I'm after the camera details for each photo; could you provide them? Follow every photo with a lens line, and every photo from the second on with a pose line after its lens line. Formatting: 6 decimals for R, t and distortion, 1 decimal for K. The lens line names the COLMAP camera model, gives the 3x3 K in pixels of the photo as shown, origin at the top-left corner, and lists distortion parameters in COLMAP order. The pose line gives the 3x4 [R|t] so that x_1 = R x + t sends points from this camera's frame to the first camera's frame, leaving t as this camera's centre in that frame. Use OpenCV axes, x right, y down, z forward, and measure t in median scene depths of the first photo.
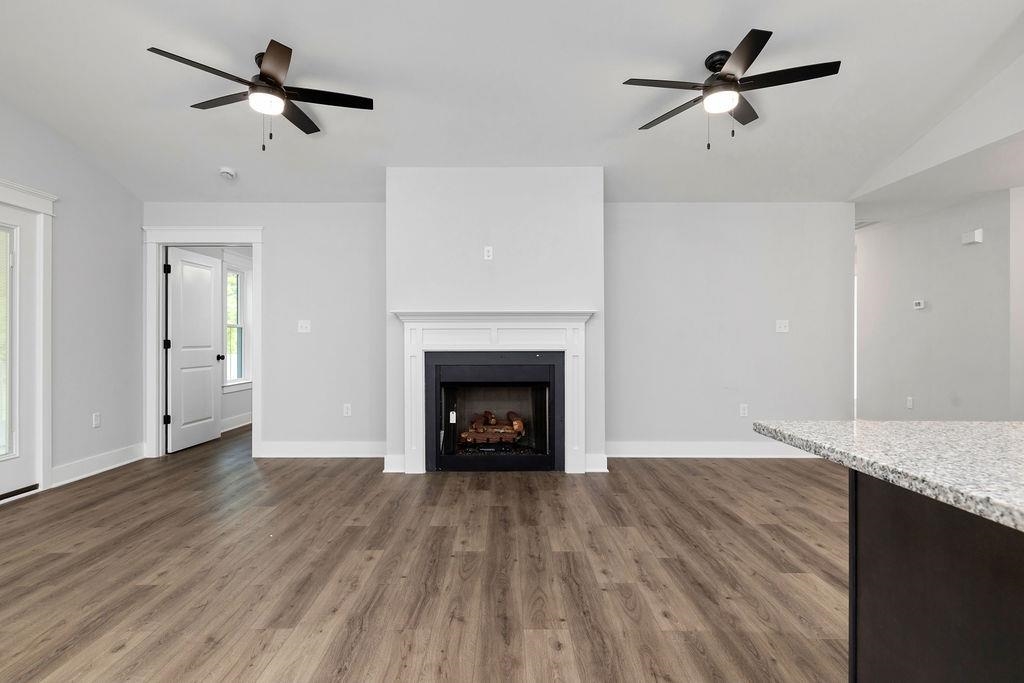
lens RADIAL K [[564.3, 0, 510.1], [0, 564.3, 338.6], [0, 0, 1]] dist [0.006465, -0.000034]
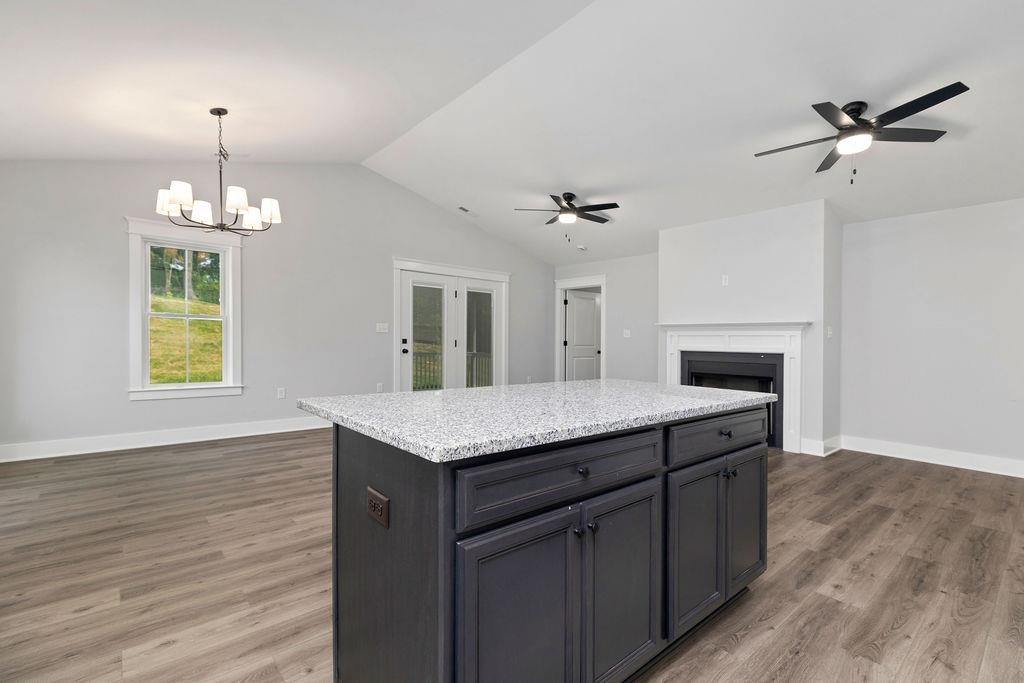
lens RADIAL K [[463.0, 0, 502.9], [0, 463.0, 345.8], [0, 0, 1]] dist [0.010267, -0.005174]
pose [[0.641412, 0.018346, -0.766977, 0.490812], [-0.016048, 0.999816, 0.010495, 0.004154], [0.767028, 0.005577, 0.641589, -0.141999]]
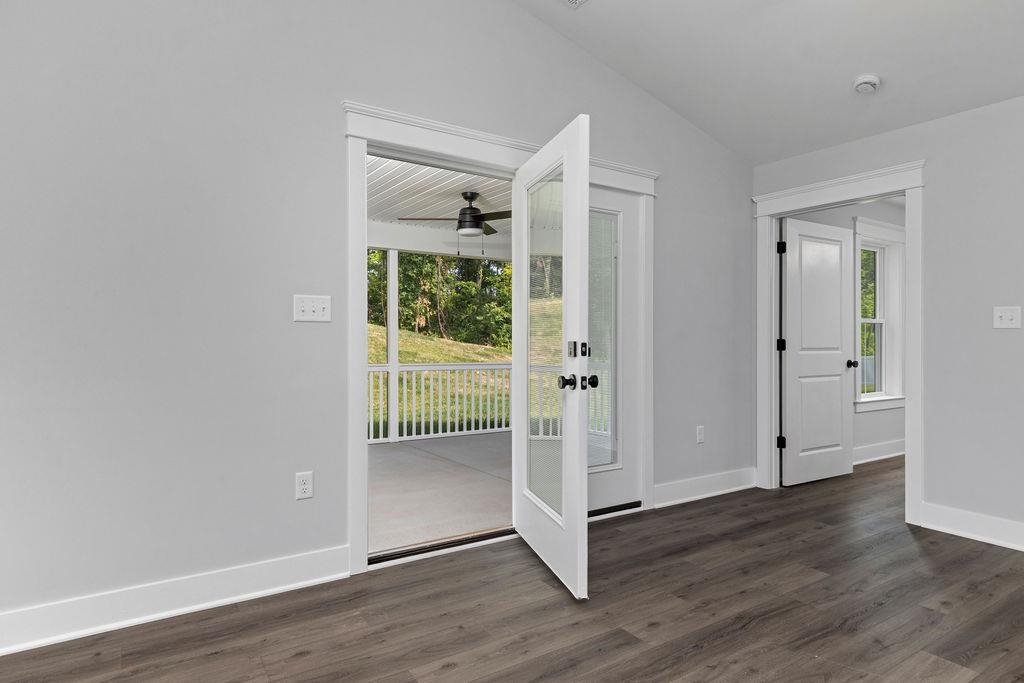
lens RADIAL K [[564.3, 0, 510.9], [0, 564.3, 339.7], [0, 0, 1]] dist [0.006465, -0.000034]
pose [[0.533666, 0.000165, -0.845695, -0.168575], [-0.001308, 0.999999, -0.000631, 0.004122], [0.845694, 0.001443, 0.533666, 0.308010]]
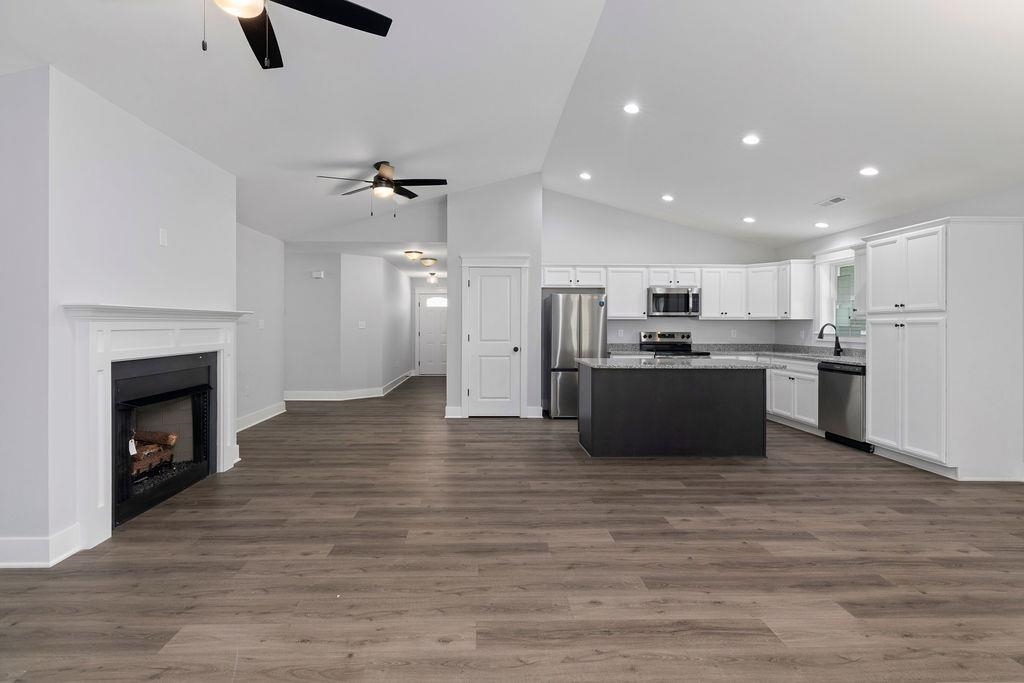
lens RADIAL K [[463.0, 0, 489.2], [0, 463.0, 326.7], [0, 0, 1]] dist [0.010267, -0.005174]
pose [[-0.009373, -0.003627, 0.999949, -0.735260], [-0.005511, 0.999978, 0.003575, -0.026559], [-0.999941, -0.005477, -0.009393, 0.536965]]
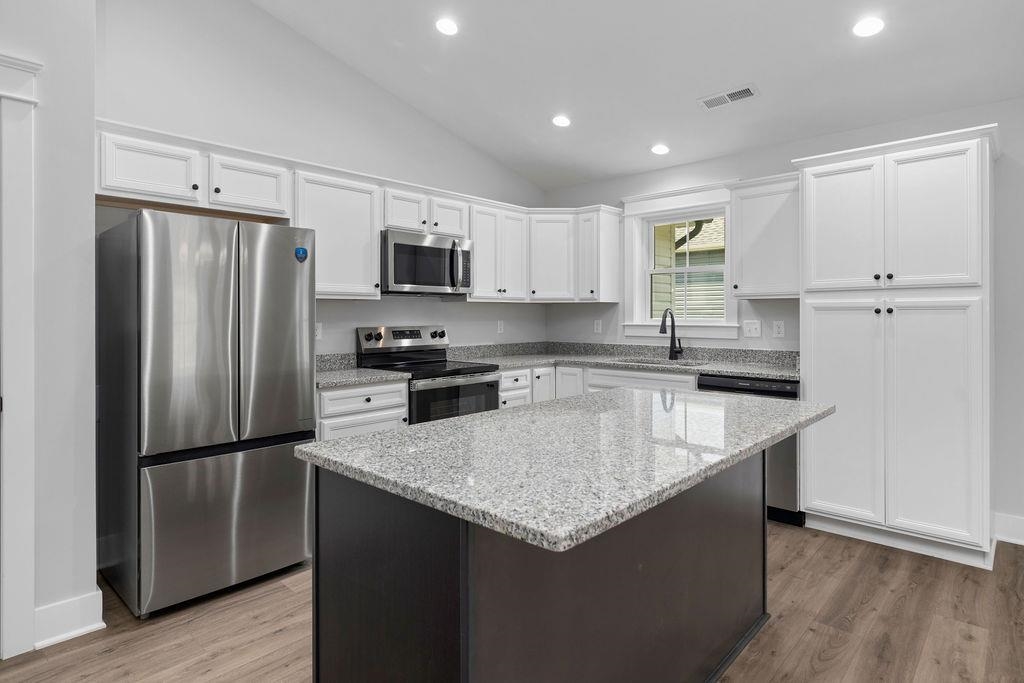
lens RADIAL K [[564.3, 0, 507.8], [0, 564.3, 316.1], [0, 0, 1]] dist [0.006465, -0.000034]
pose [[-0.726522, -0.003080, 0.687136, 0.021062], [-0.000251, 0.999991, 0.004217, -0.027277], [-0.687143, 0.002891, -0.726517, 0.486508]]
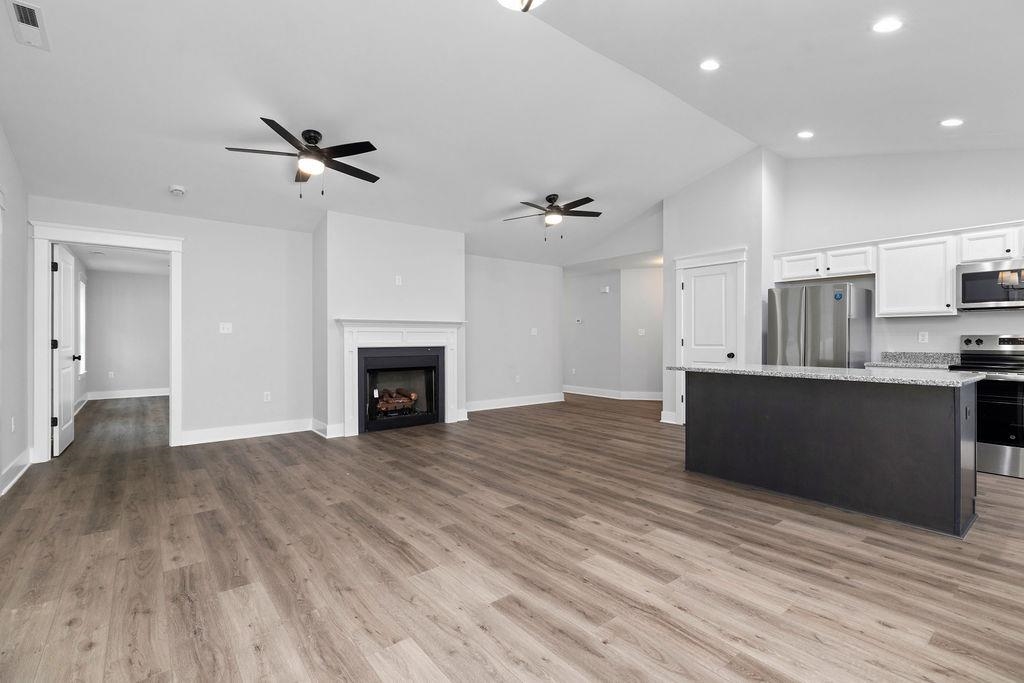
lens RADIAL K [[463.0, 0, 514.5], [0, 463.0, 333.7], [0, 0, 1]] dist [0.010267, -0.005174]
pose [[0.782994, 0.007003, 0.621990, -0.562121], [-0.000563, 0.999944, -0.010551, 0.000343], [-0.622029, 0.007911, 0.782954, -0.136903]]
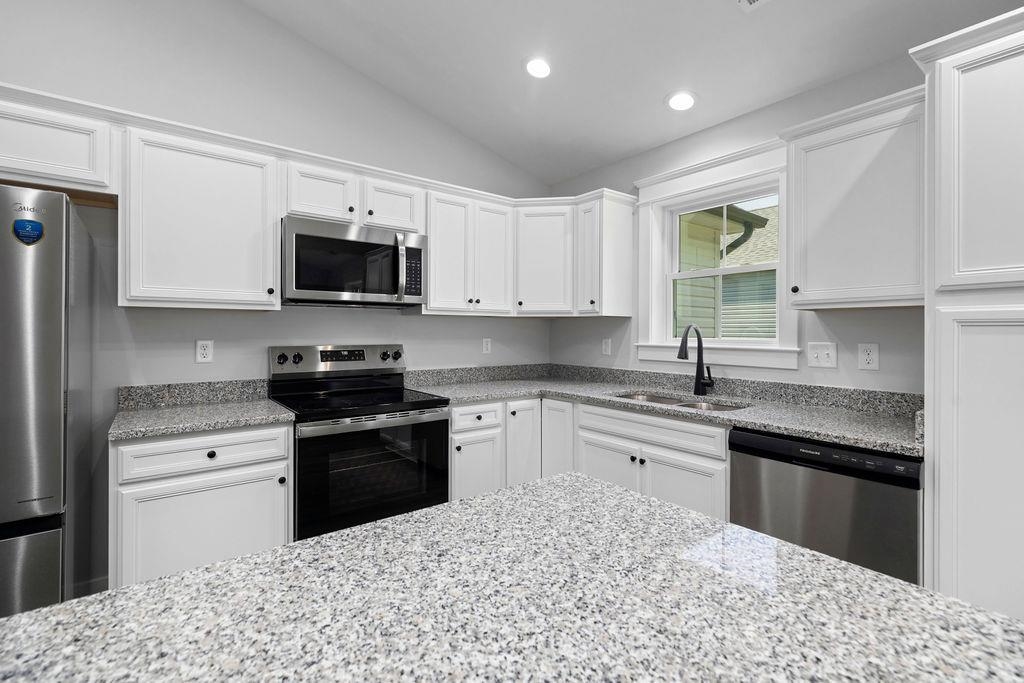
lens RADIAL K [[463.0, 0, 508.5], [0, 463.0, 333.5], [0, 0, 1]] dist [0.010267, -0.005174]
pose [[-0.604357, -0.009293, 0.796660, 0.158990], [-0.005912, 0.999957, 0.007179, -0.027570], [-0.796692, -0.000371, -0.604386, 0.141627]]
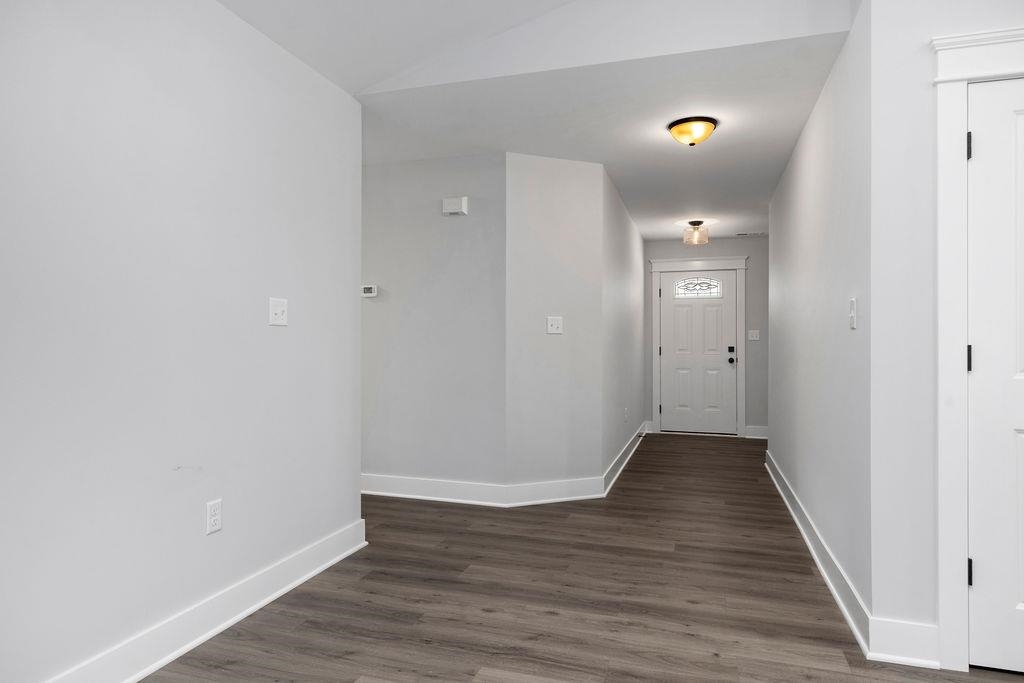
lens RADIAL K [[597.4, 0, 513.8], [0, 597.4, 343.4], [0, 0, 1]] dist [-0.025442, 0.000268]
pose [[0.308924, -0.000384, 0.951087, 0.093620], [-0.007296, 0.999970, 0.002773, 0.001722], [-0.951059, -0.007796, 0.308912, 0.768886]]
